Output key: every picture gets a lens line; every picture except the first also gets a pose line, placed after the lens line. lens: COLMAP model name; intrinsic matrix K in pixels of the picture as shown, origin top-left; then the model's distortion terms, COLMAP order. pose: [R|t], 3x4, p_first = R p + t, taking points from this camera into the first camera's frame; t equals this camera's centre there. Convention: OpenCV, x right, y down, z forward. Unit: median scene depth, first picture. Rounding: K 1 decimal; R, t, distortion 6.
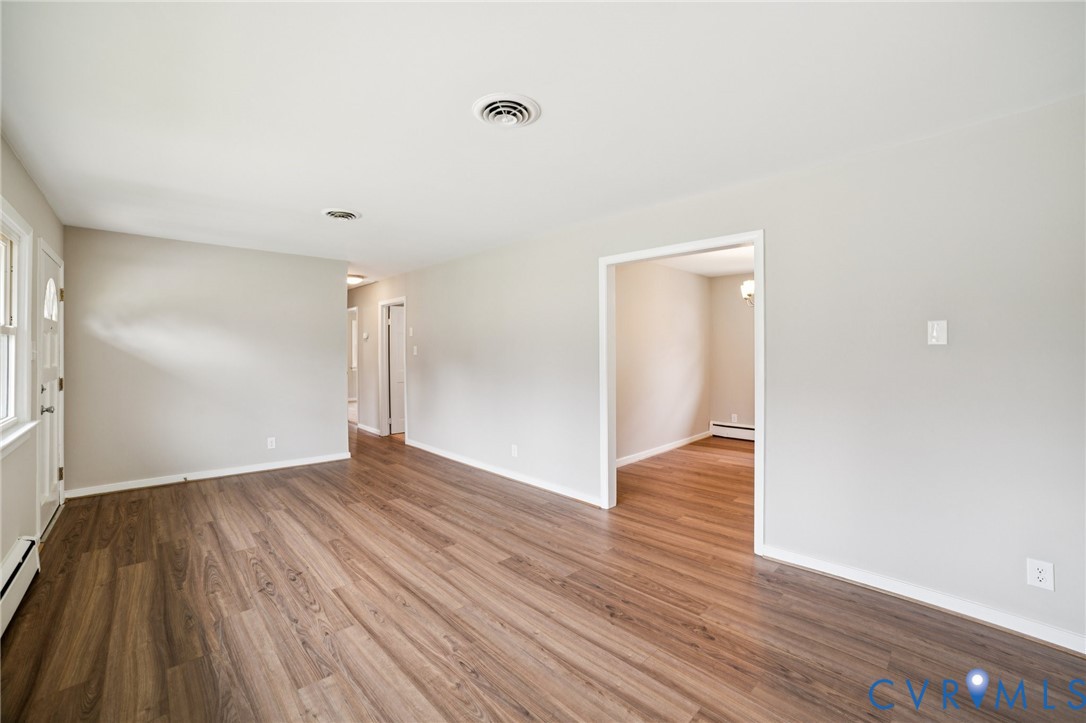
lens RADIAL K [[444.5, 0, 546.6], [0, 444.5, 348.3], [0, 0, 1]] dist [-0.106159, 0.035593]
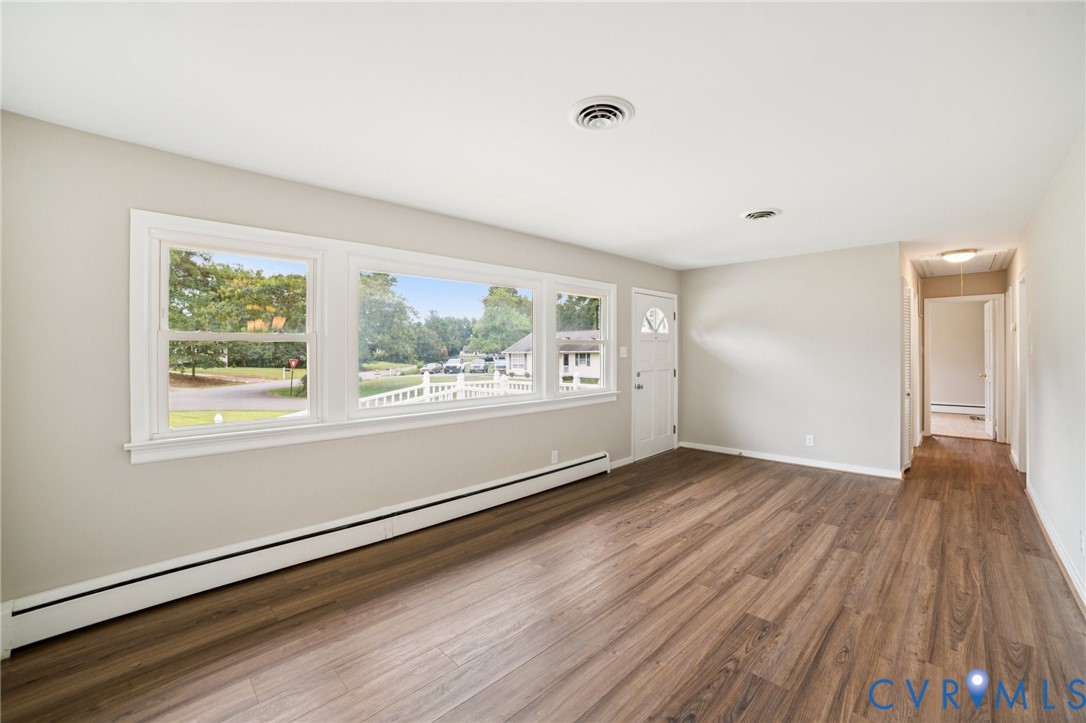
lens RADIAL K [[444.5, 0, 546.6], [0, 444.5, 348.3], [0, 0, 1]] dist [-0.106159, 0.035593]
pose [[0.018575, -0.011409, -0.999762, 0.572673], [0.019146, 0.999756, -0.011053, -0.001951], [0.999644, -0.018936, 0.018789, 0.521800]]
